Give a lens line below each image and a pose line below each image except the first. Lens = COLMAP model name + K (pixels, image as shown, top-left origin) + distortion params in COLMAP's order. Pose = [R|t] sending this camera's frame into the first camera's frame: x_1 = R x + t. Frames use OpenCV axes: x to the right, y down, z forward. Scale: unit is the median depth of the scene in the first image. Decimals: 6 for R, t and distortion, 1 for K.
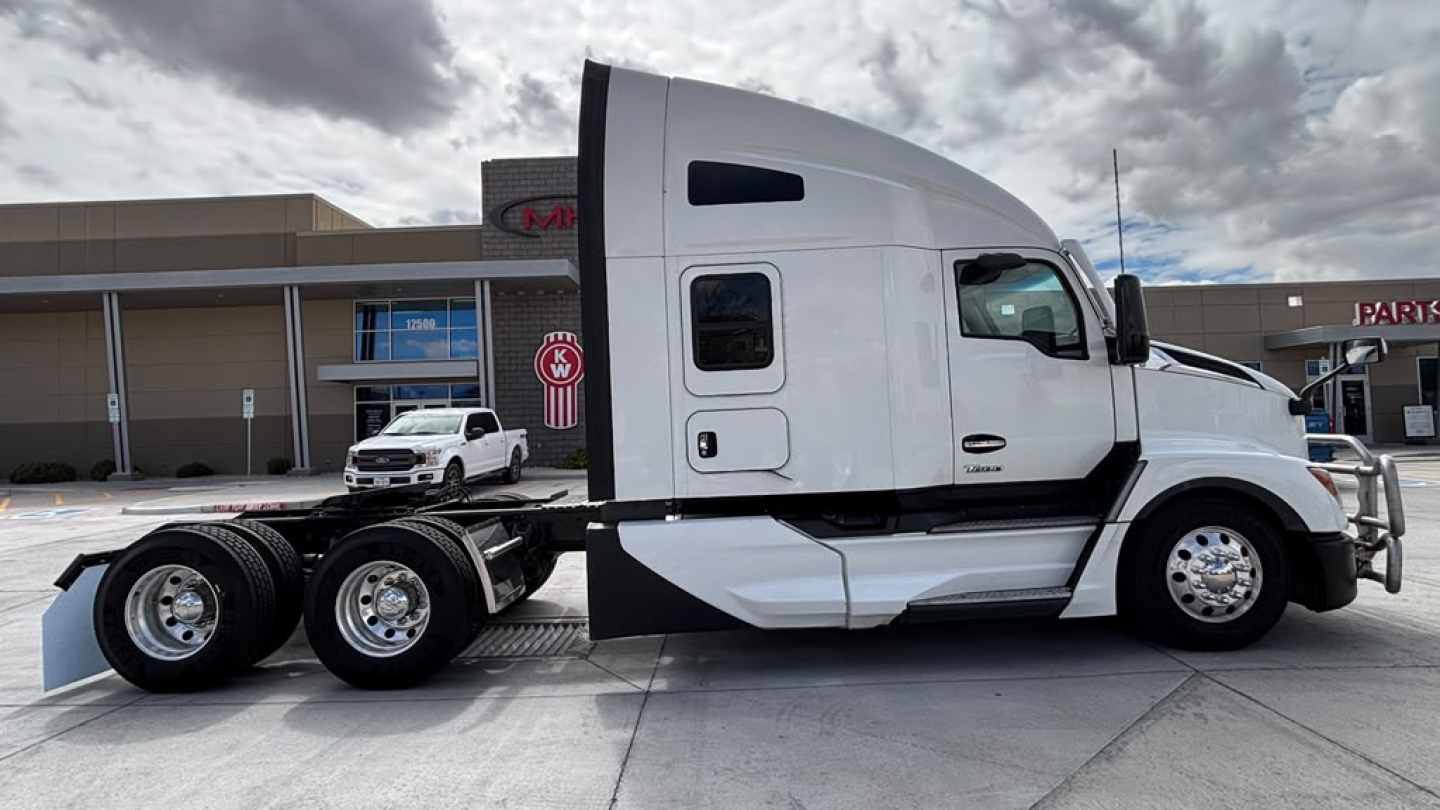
lens RADIAL K [[699.7, 0, 719.8], [0, 699.7, 407.8], [0, 0, 1]] dist [0.004553, 0.002298]
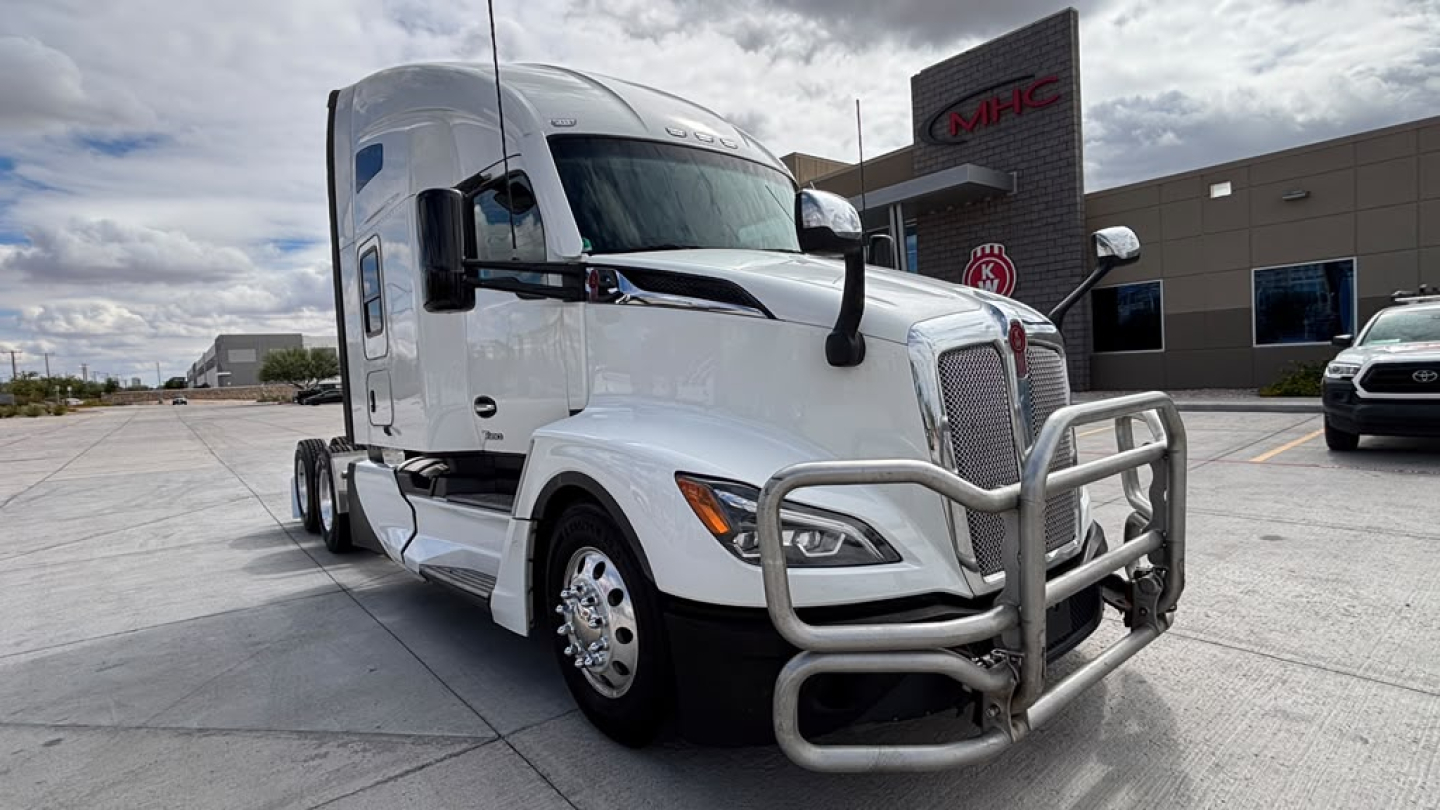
lens RADIAL K [[699.7, 0, 715.3], [0, 699.7, 403.1], [0, 0, 1]] dist [0.004553, 0.002298]
pose [[0.647117, 0.026574, -0.761927, 0.238347], [0.059273, 0.994614, 0.085031, -0.001995], [0.760083, -0.100187, 0.642056, 0.129576]]
